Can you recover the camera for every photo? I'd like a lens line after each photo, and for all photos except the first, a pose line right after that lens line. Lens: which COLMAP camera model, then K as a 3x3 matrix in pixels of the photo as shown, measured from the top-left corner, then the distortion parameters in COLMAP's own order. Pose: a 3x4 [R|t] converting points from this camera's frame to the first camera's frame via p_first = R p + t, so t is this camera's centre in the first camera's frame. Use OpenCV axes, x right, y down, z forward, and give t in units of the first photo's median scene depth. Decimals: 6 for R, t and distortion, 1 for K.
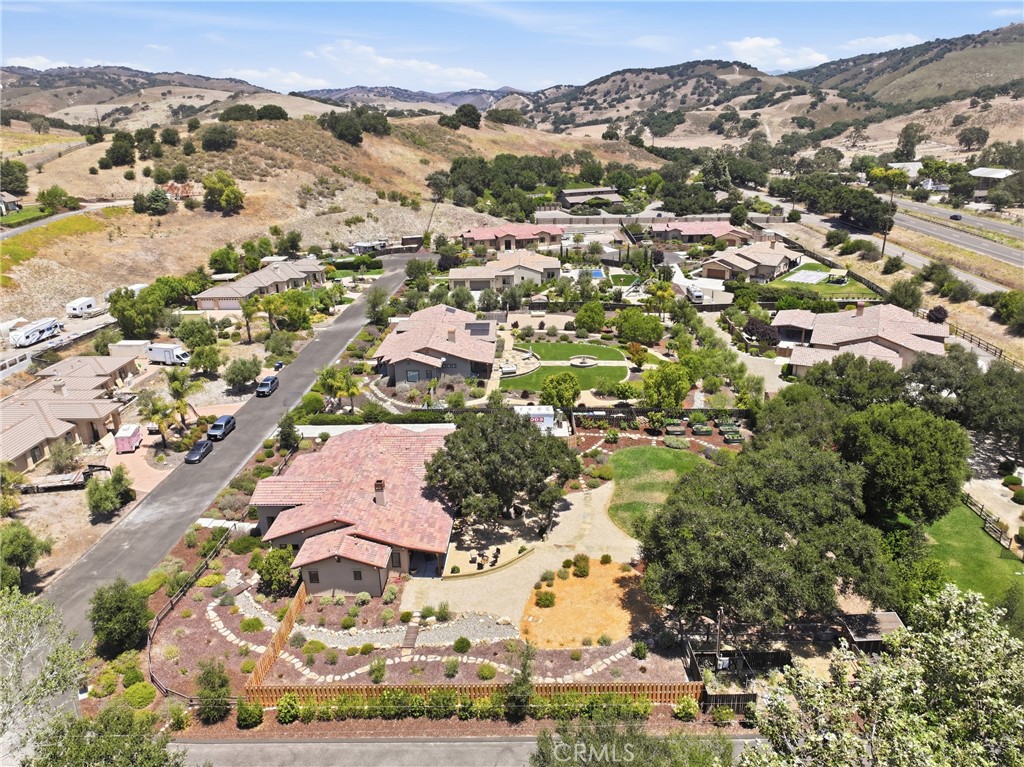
lens RADIAL K [[721.0, 0, 517.8], [0, 721.0, 378.1], [0, 0, 1]] dist [-0.004308, 0.019839]
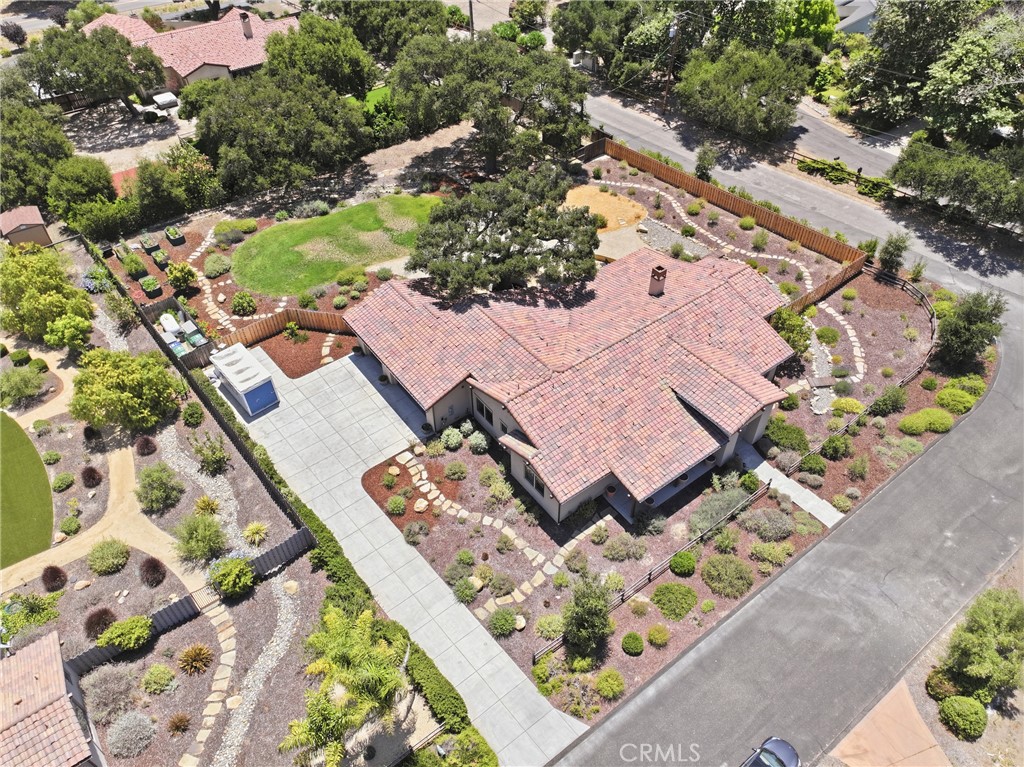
lens RADIAL K [[721.0, 0, 517.8], [0, 721.0, 378.1], [0, 0, 1]] dist [-0.004308, 0.019839]
pose [[-0.627016, -0.527437, 0.573289, -0.701169], [0.282537, 0.531843, 0.798321, -0.538561], [-0.725964, 0.662535, -0.184454, 1.531543]]
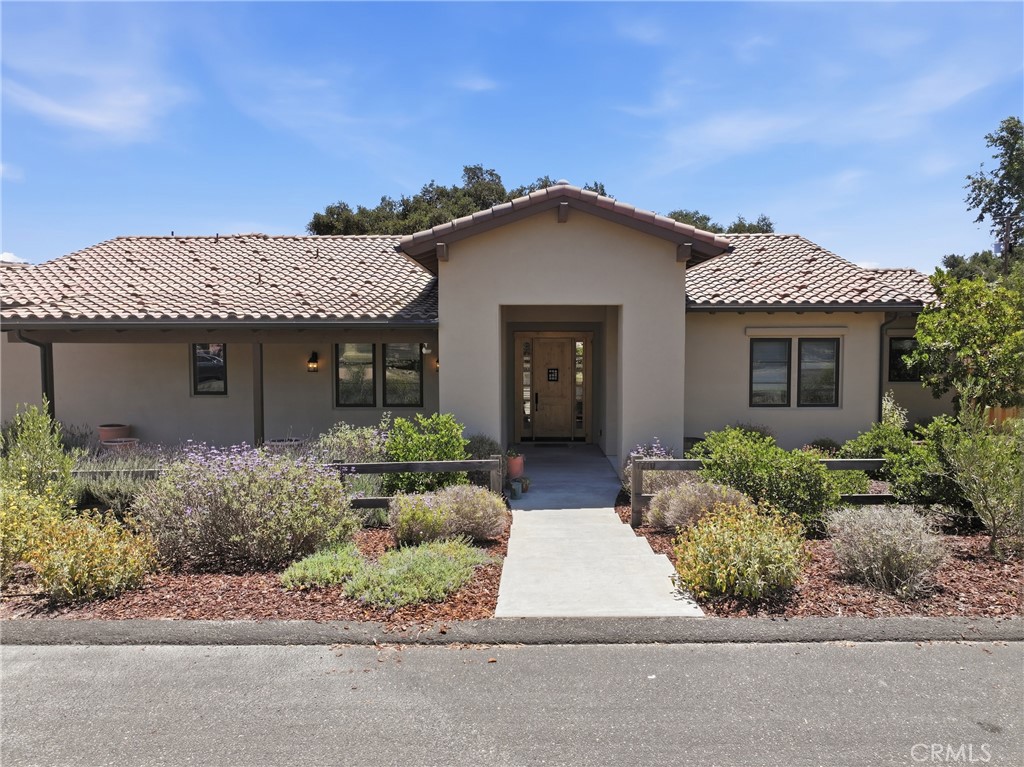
lens RADIAL K [[721.0, 0, 517.8], [0, 721.0, 378.1], [0, 0, 1]] dist [-0.004308, 0.019839]
pose [[-0.012669, -0.026369, 0.999572, -0.645942], [0.345161, 0.938092, 0.029122, 0.214987], [-0.938458, 0.345382, -0.002783, 1.244371]]
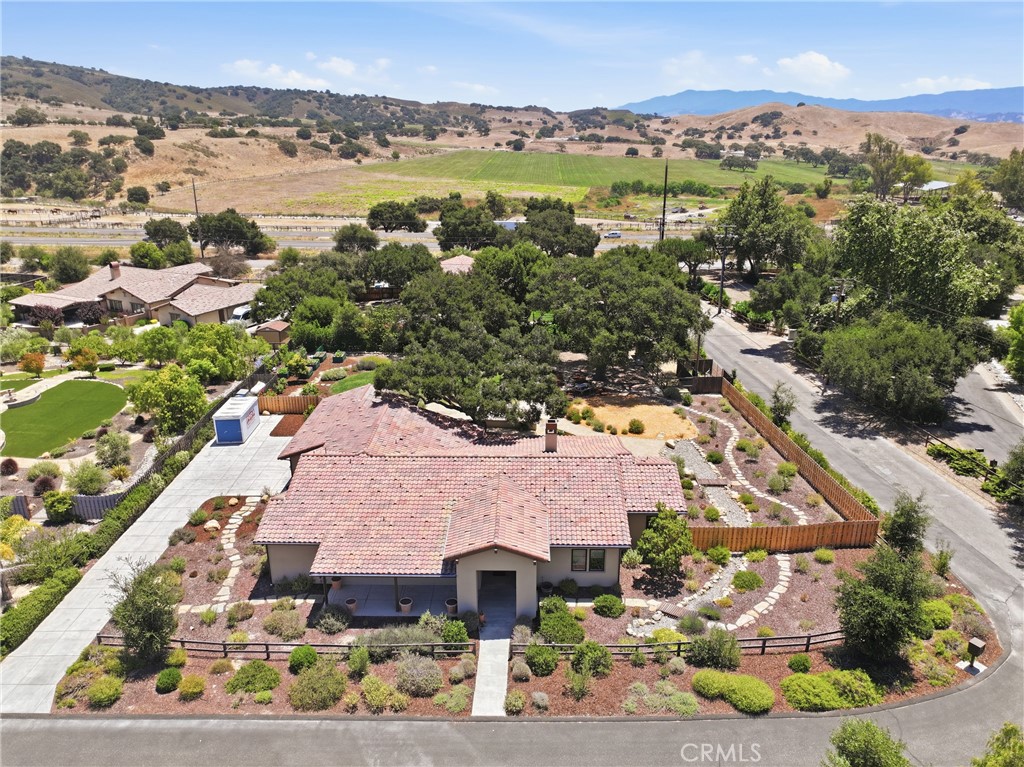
lens RADIAL K [[721.0, 0, 517.8], [0, 721.0, 378.1], [0, 0, 1]] dist [-0.004308, 0.019839]
pose [[-0.014353, -0.301583, 0.953332, -1.011852], [0.341496, 0.894622, 0.288152, -0.139406], [-0.939774, 0.329695, 0.090149, 1.086294]]
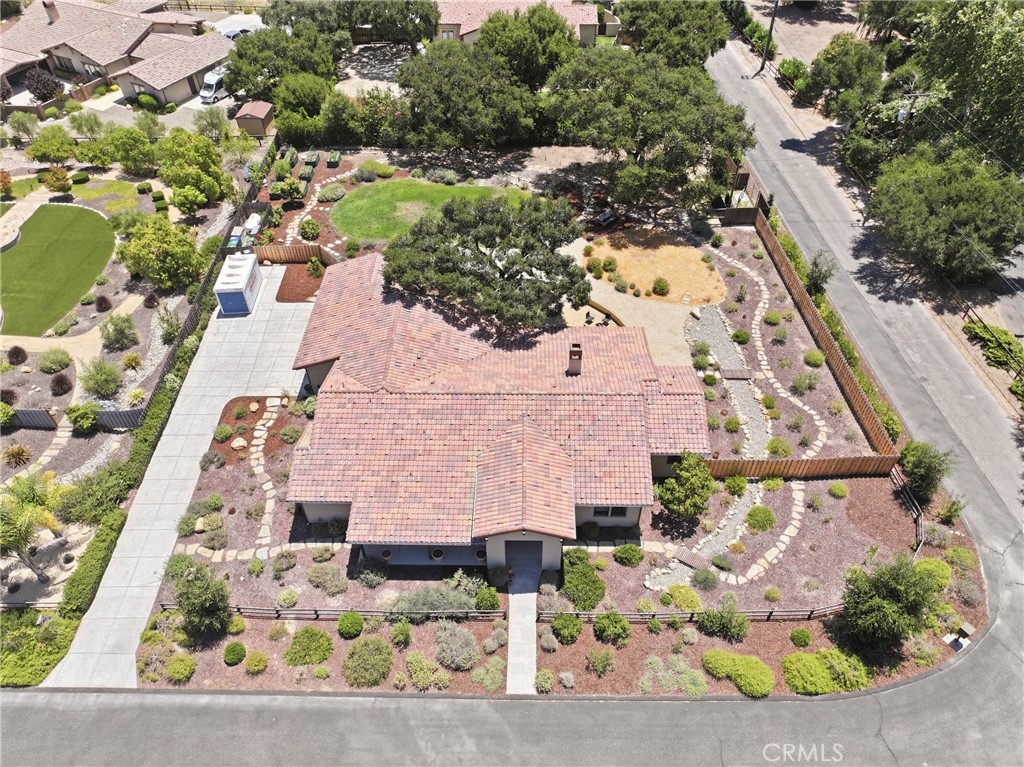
lens RADIAL K [[721.0, 0, 517.8], [0, 721.0, 378.1], [0, 0, 1]] dist [-0.004308, 0.019839]
pose [[-0.013027, -0.686730, 0.726796, -0.828009], [0.346625, 0.678686, 0.647485, -0.355853], [-0.937913, 0.260360, 0.229197, 1.028223]]
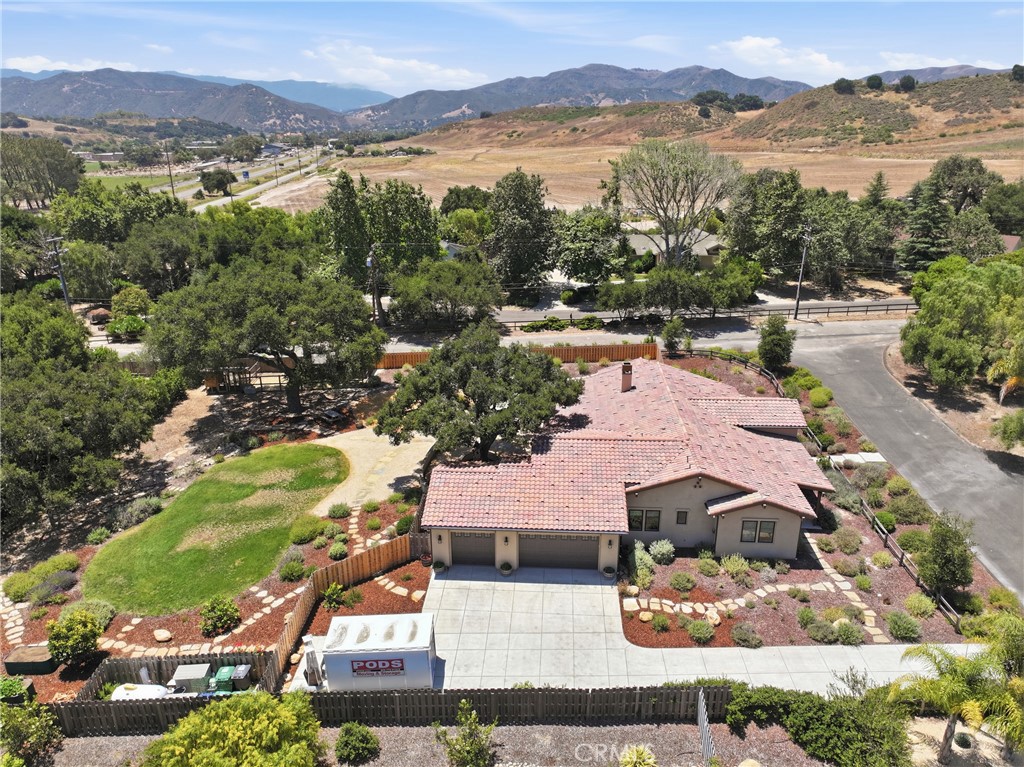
lens RADIAL K [[721.0, 0, 517.8], [0, 721.0, 378.1], [0, 0, 1]] dist [-0.004308, 0.019839]
pose [[-0.999190, 0.016191, 0.036850, -0.103678], [0.035998, 0.769055, 0.638168, -0.465748], [-0.018008, 0.638978, -0.769015, 1.929203]]
